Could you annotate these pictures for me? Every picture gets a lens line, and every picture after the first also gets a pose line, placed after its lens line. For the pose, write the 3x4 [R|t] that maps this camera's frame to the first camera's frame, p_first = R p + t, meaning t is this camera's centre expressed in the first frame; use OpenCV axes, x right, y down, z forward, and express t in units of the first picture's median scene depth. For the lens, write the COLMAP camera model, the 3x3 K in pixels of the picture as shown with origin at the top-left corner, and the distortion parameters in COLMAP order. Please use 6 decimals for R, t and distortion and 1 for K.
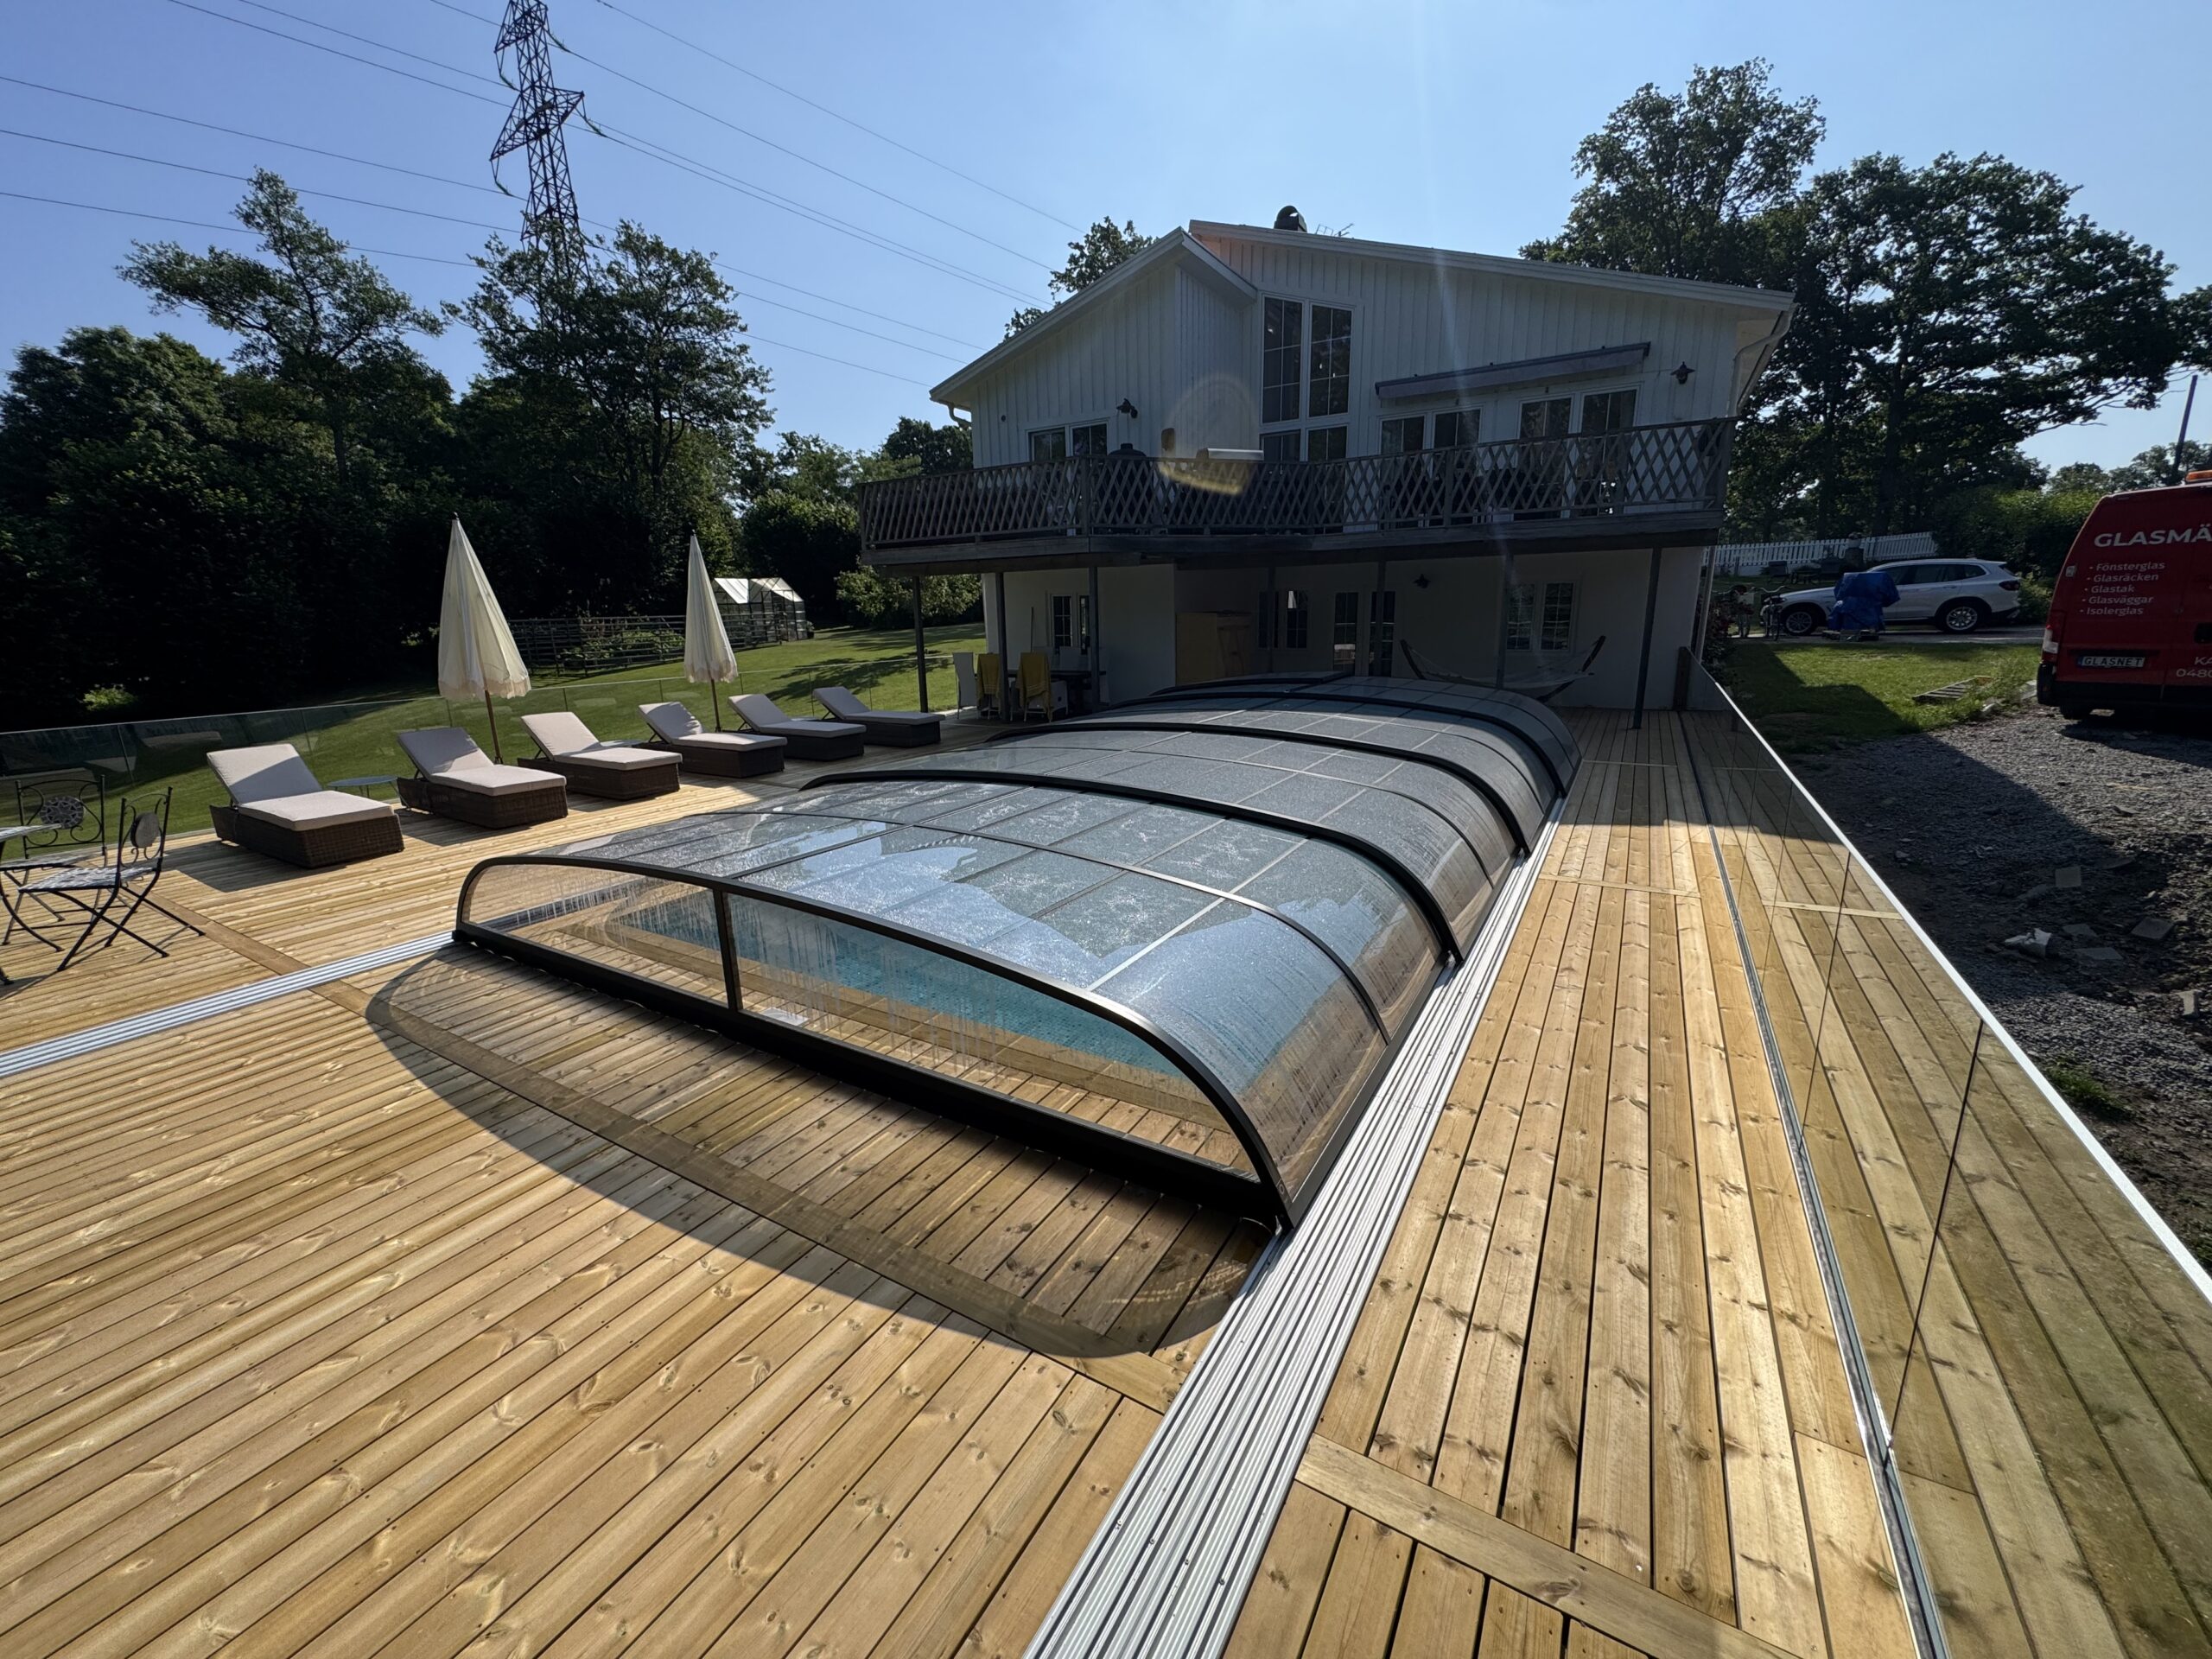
lens RADIAL K [[894.5, 0, 1112.8], [0, 894.5, 829.4], [0, 0, 1]] dist [-0.010700, 0.004202]
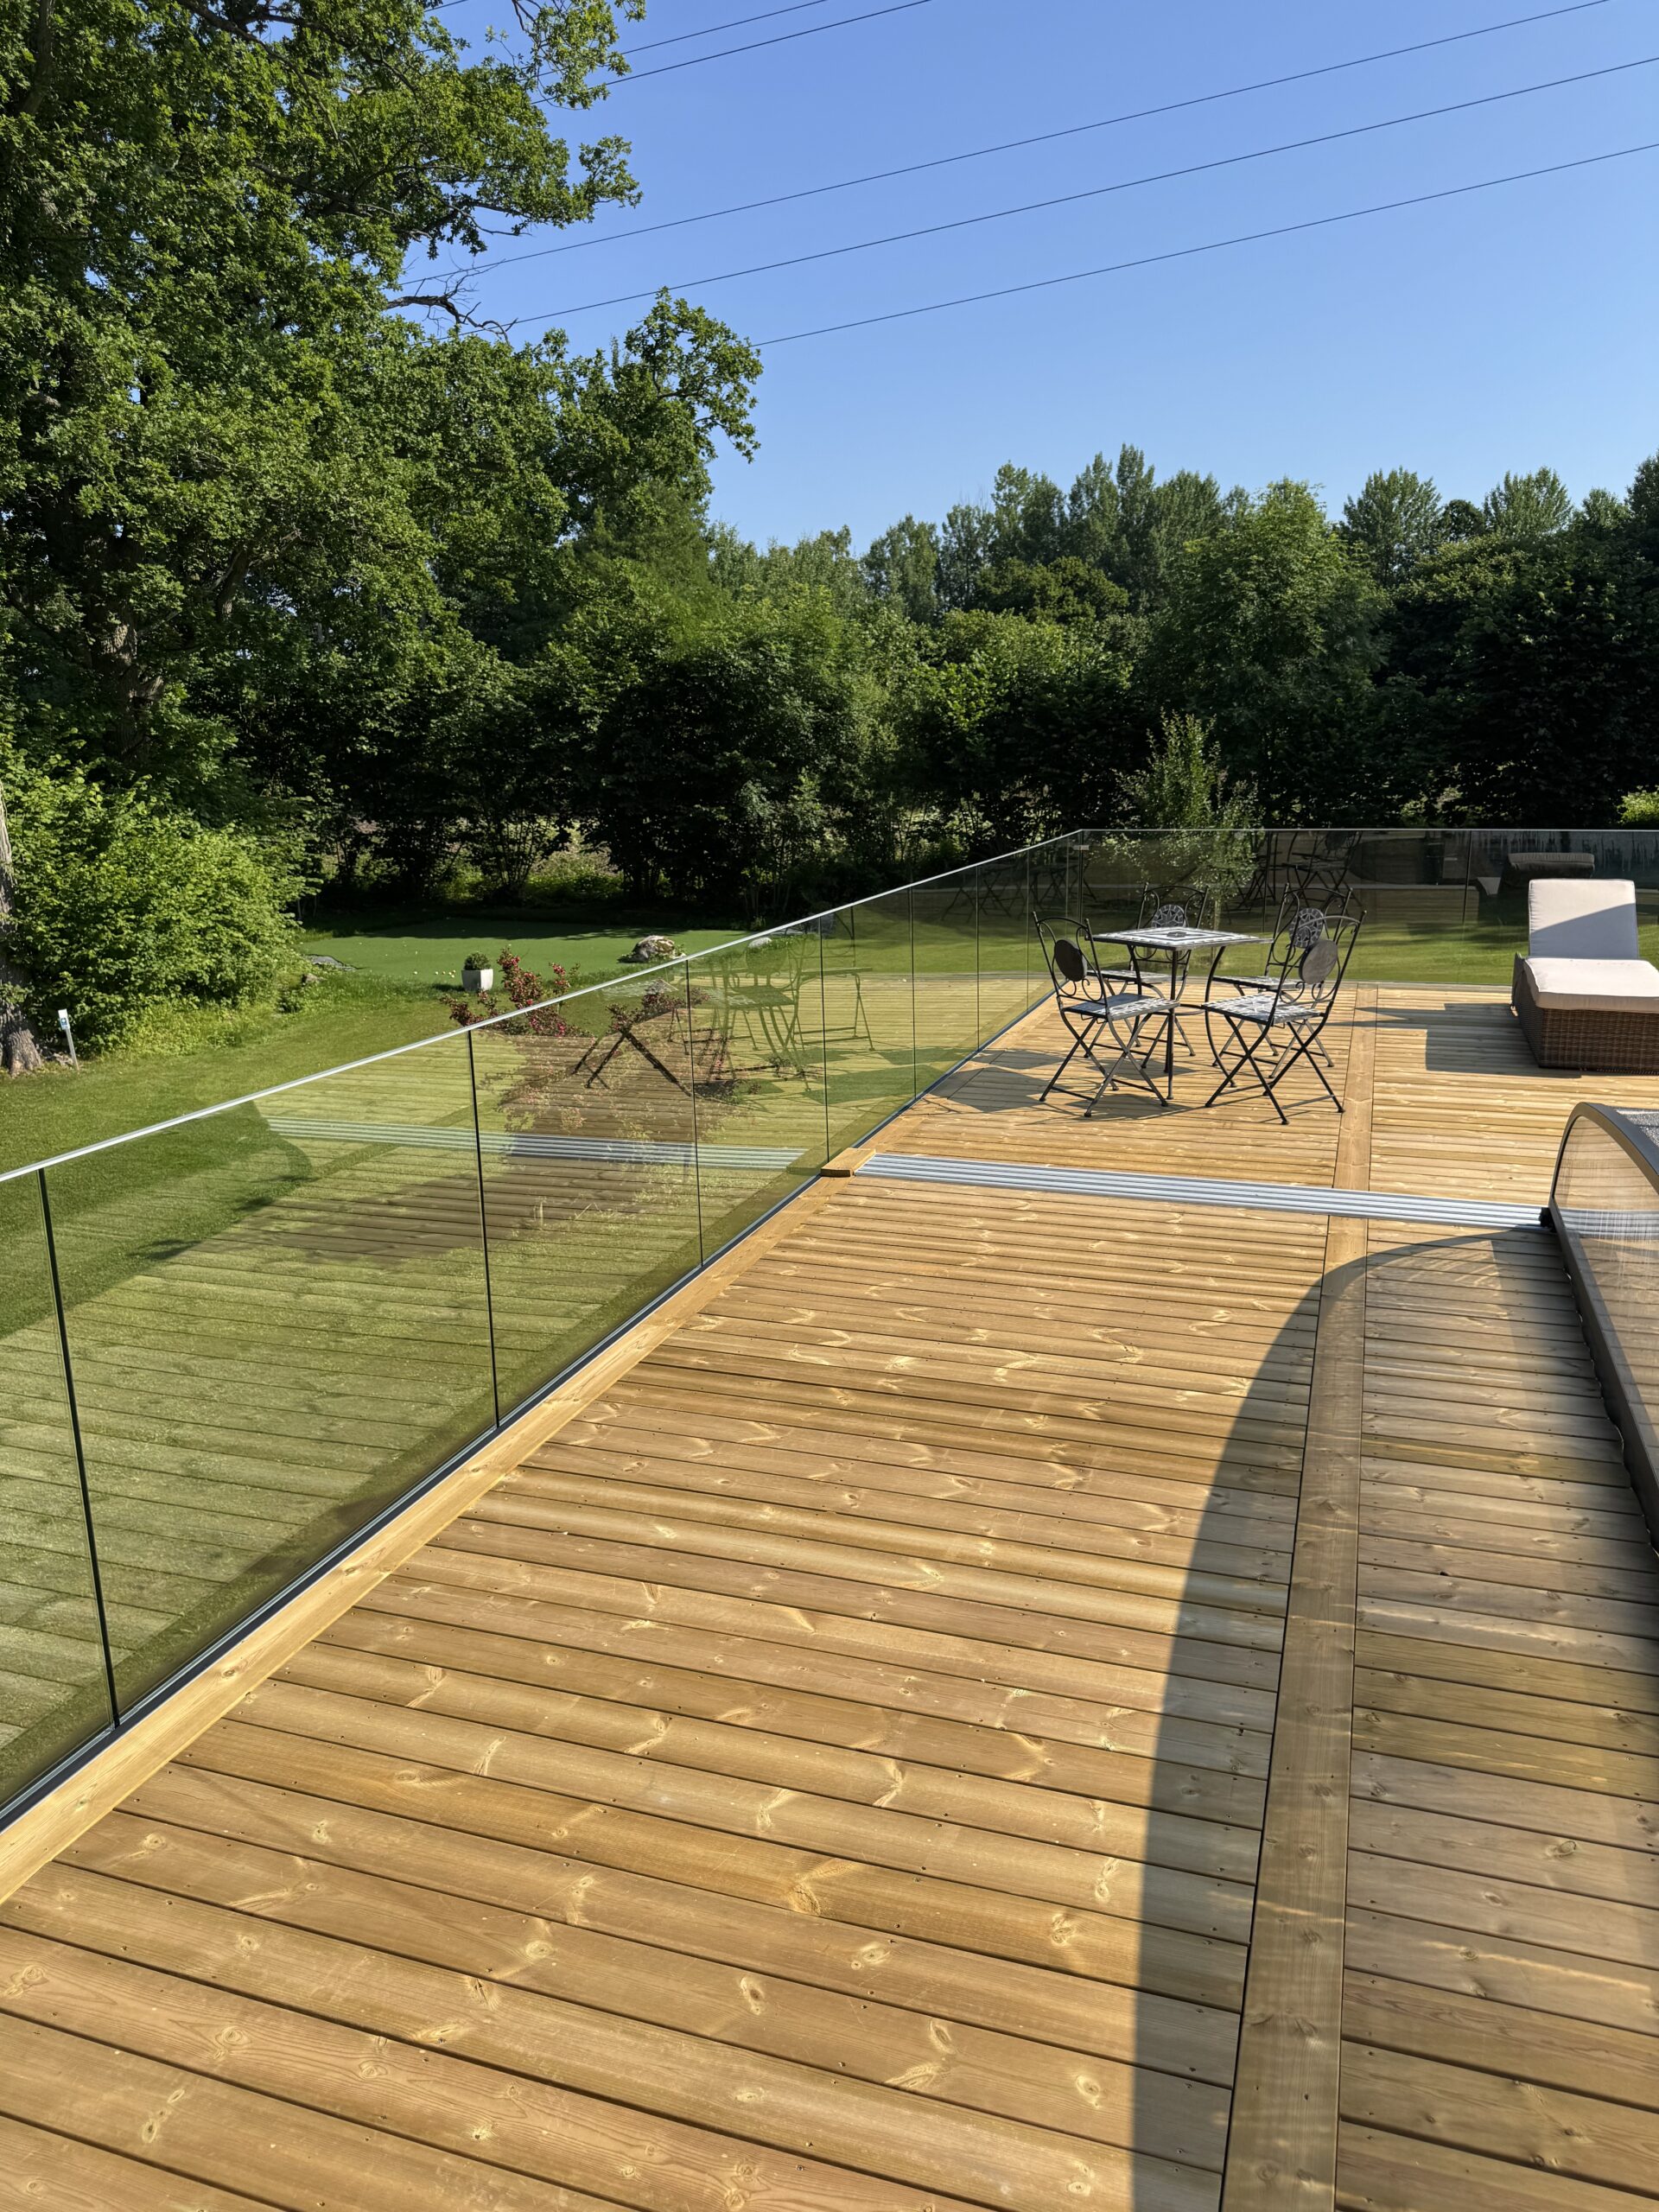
lens RADIAL K [[1578.5, 0, 800.4], [0, 1578.5, 1063.4], [0, 0, 1]] dist [0.062556, -0.038196]
pose [[0.196626, 0.217641, -0.956018, 0.078248], [-0.229498, 0.958182, 0.170932, -0.023161], [0.953241, 0.185795, 0.238351, 0.128951]]
